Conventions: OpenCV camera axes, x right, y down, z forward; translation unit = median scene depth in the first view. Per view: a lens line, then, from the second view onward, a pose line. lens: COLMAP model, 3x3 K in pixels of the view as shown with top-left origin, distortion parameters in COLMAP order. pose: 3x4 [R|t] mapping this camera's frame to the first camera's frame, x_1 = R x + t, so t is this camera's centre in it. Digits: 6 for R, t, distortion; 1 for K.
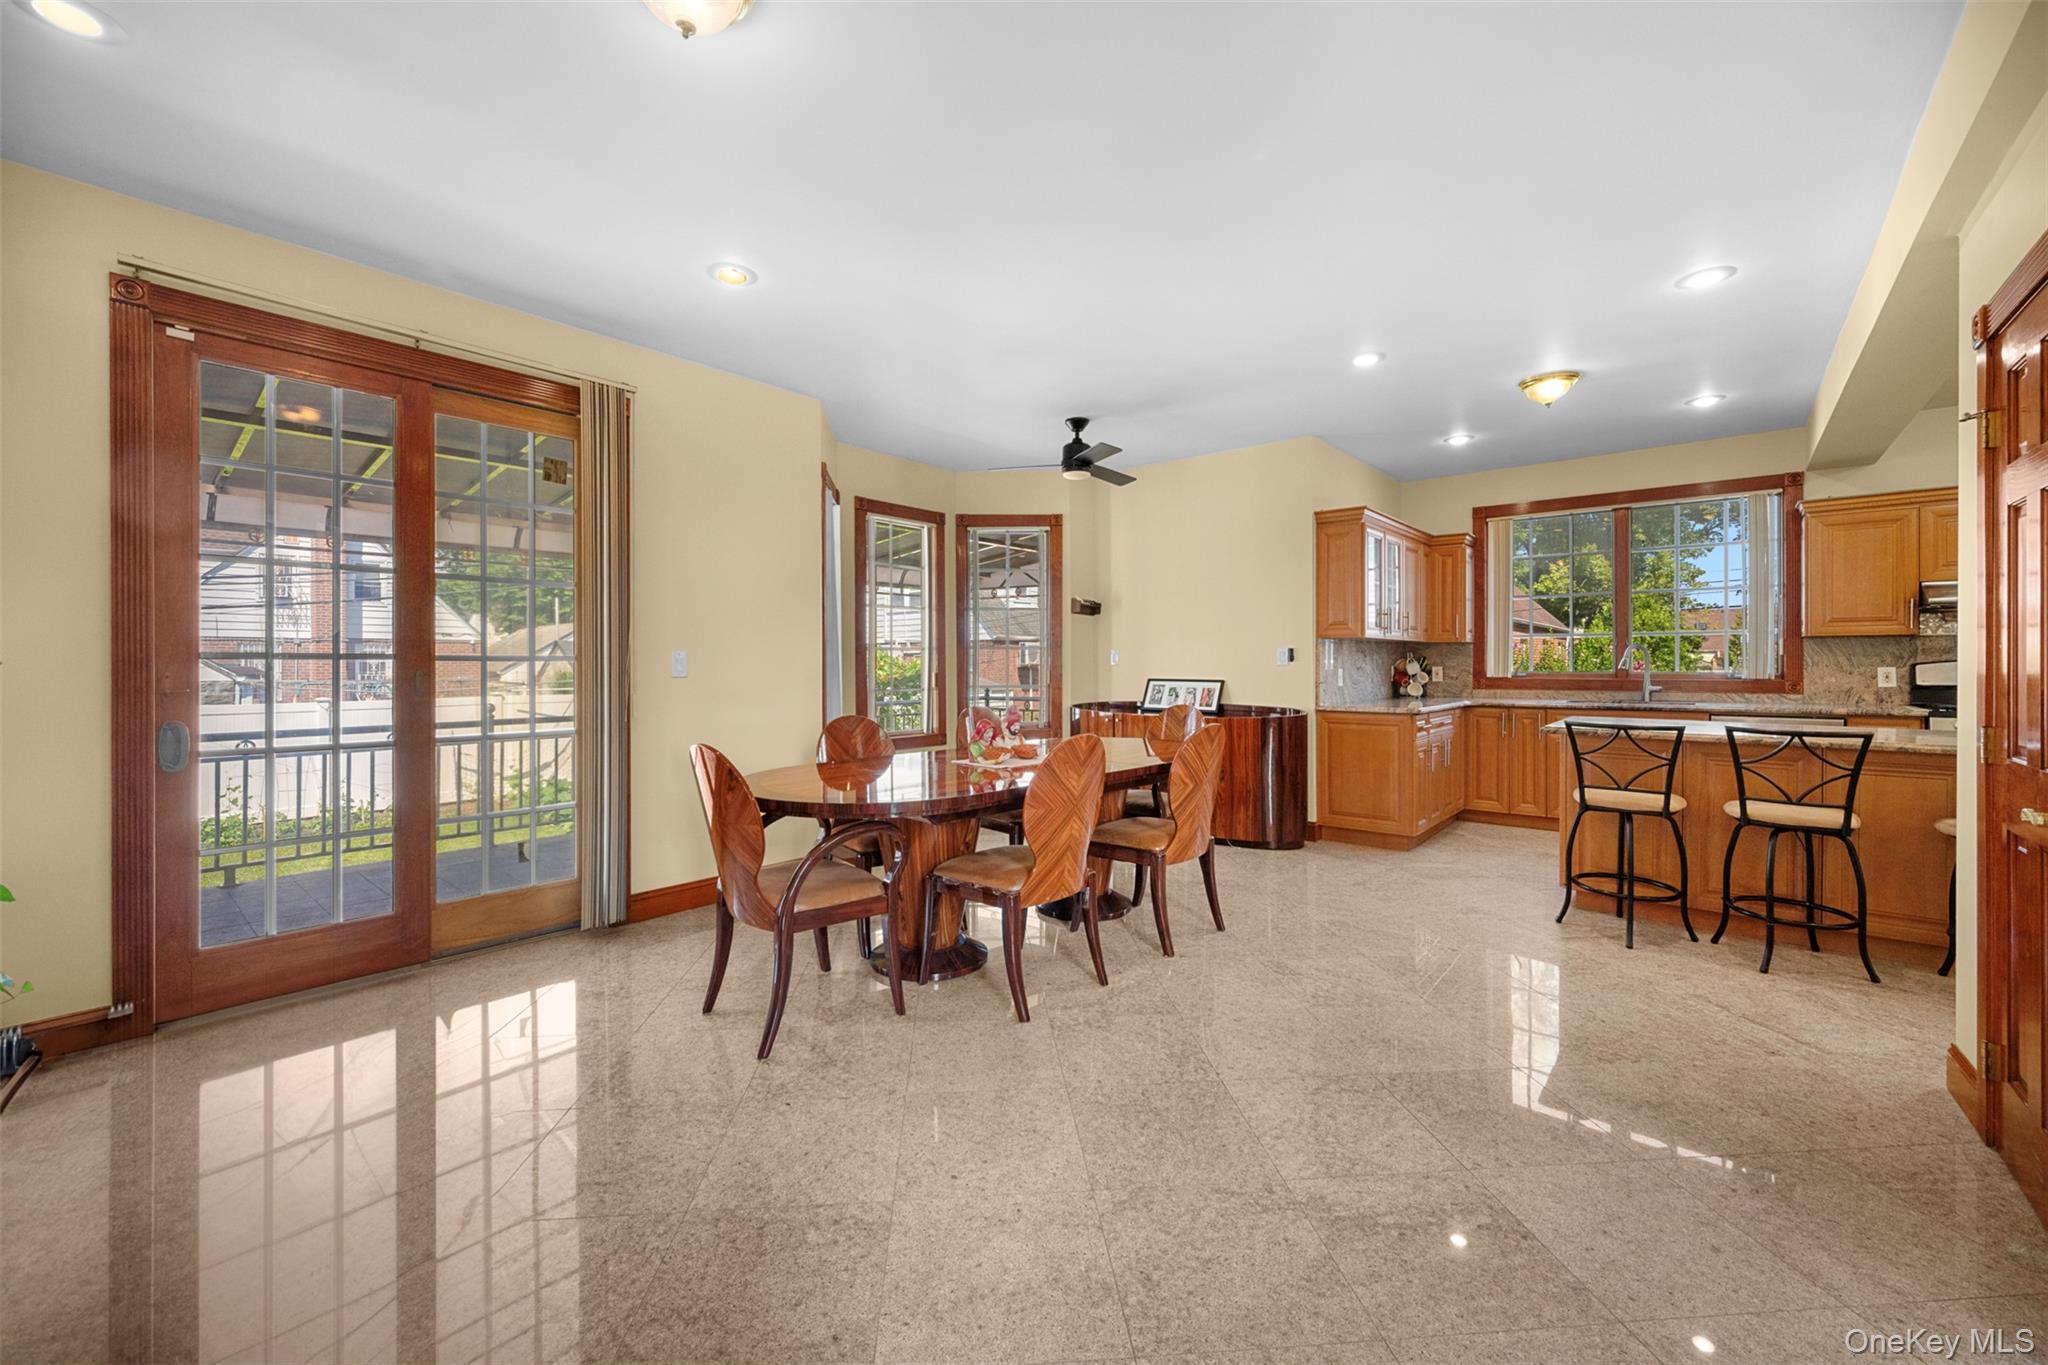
lens RADIAL K [[822.9, 0, 1027.8], [0, 822.9, 673.2], [0, 0, 1]] dist [0.001038, 0.000176]
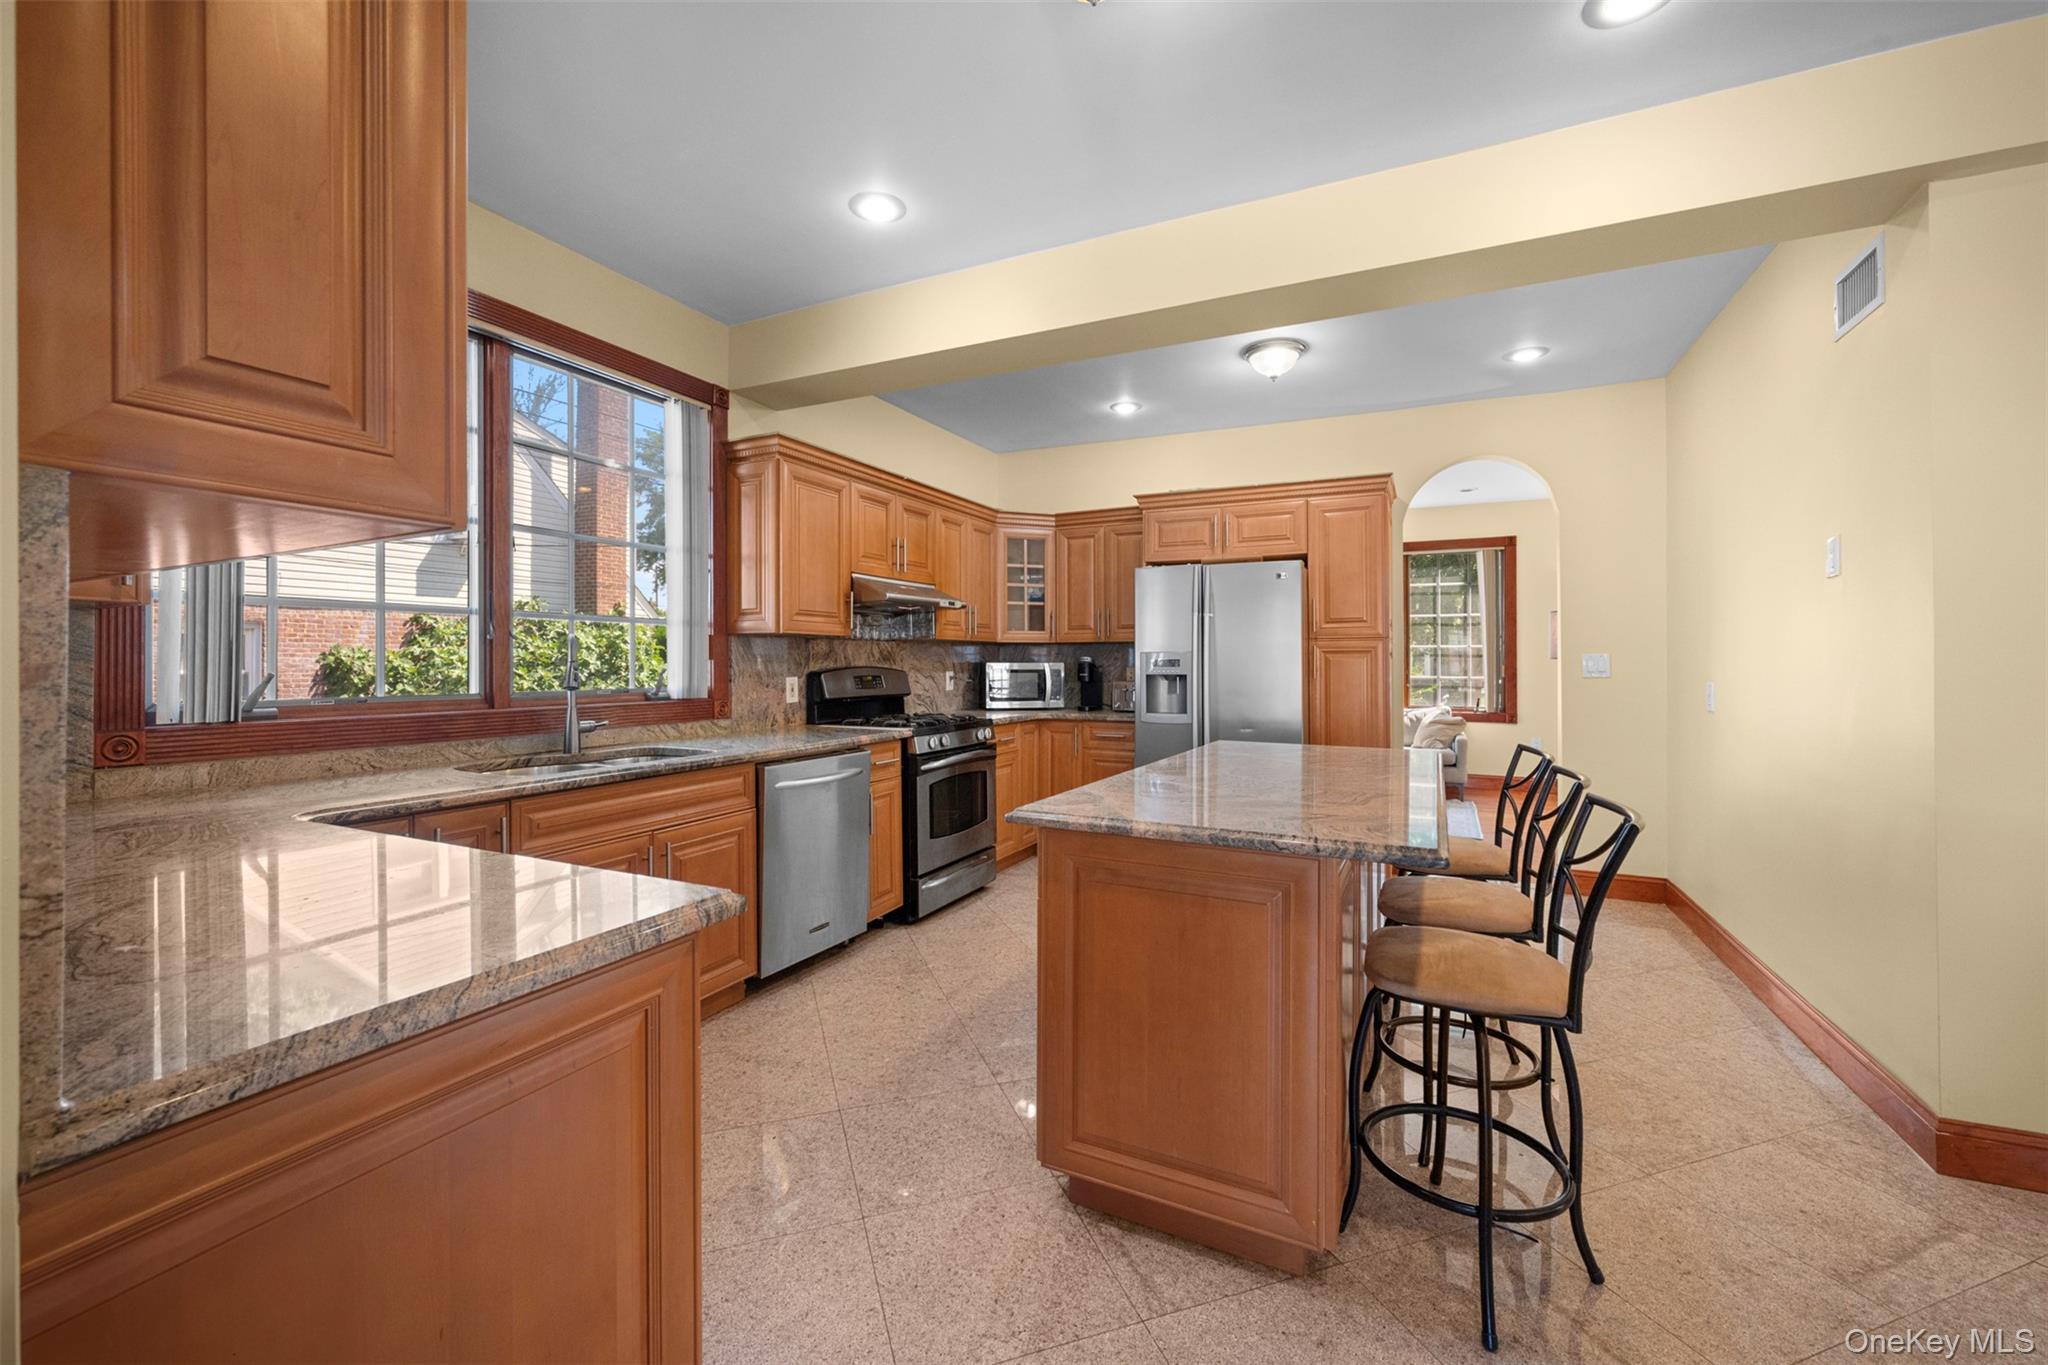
lens RADIAL K [[815.1, 0, 1025.1], [0, 815.1, 660.2], [0, 0, 1]] dist [-0.000040, 0.000349]
pose [[-0.246953, 0.006830, 0.969003, 0.227138], [0.014899, 0.999884, -0.003250, -0.016018], [-0.968913, 0.013635, -0.247026, 0.904834]]
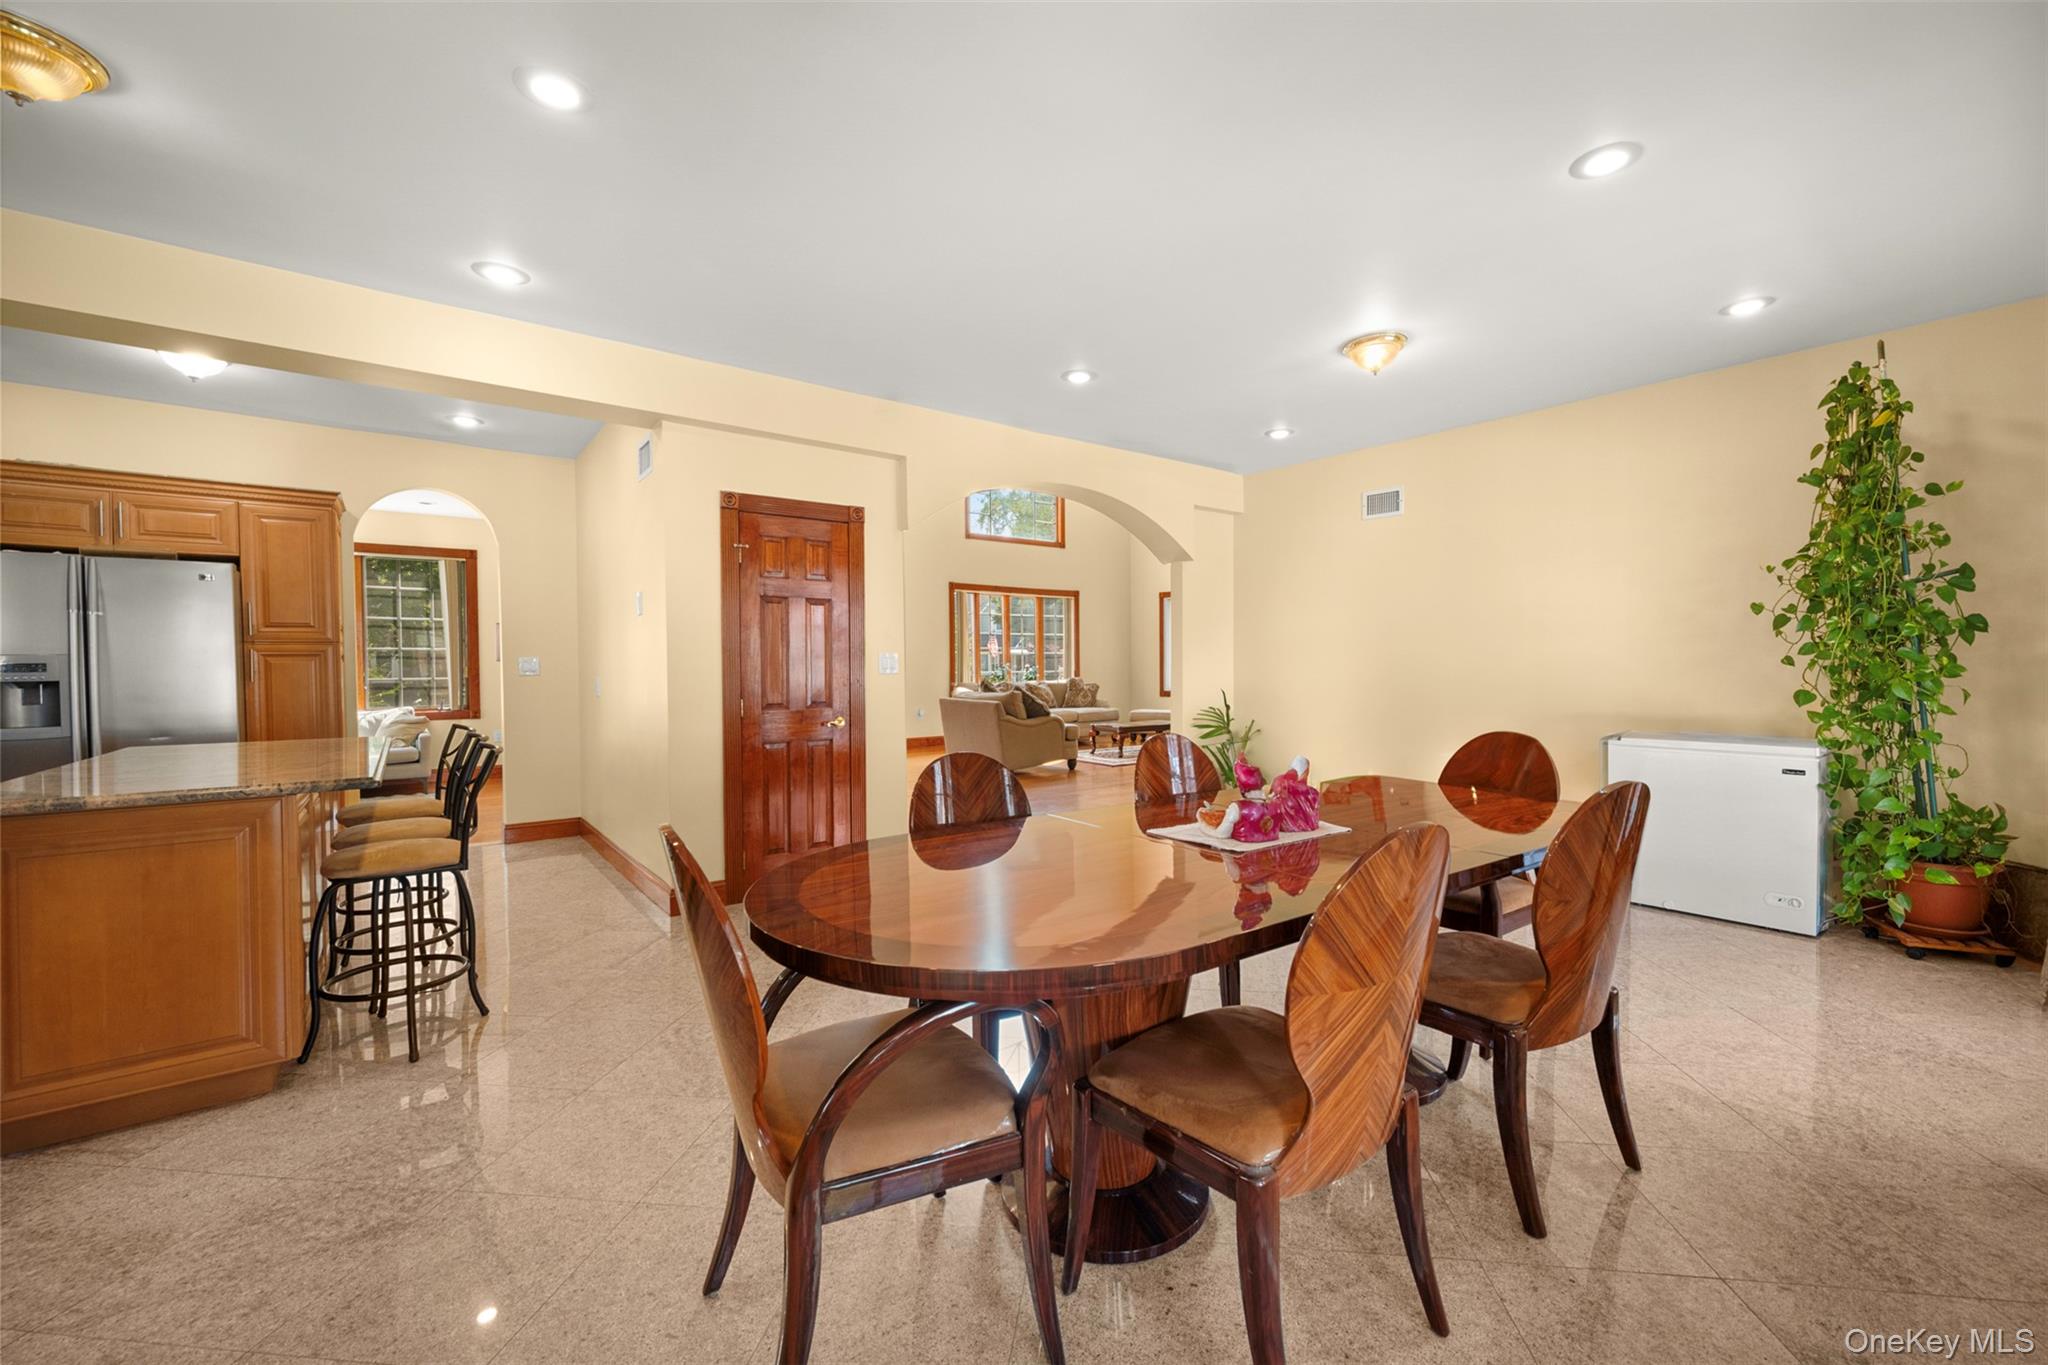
lens RADIAL K [[805.2, 0, 1029.9], [0, 805.2, 673.1], [0, 0, 1]] dist [-0.000714, -0.000431]
pose [[-0.980867, 0.008116, 0.194508, 0.021520], [0.014158, 0.999459, 0.029695, -0.017603], [-0.194161, 0.031881, -0.980451, 1.063244]]
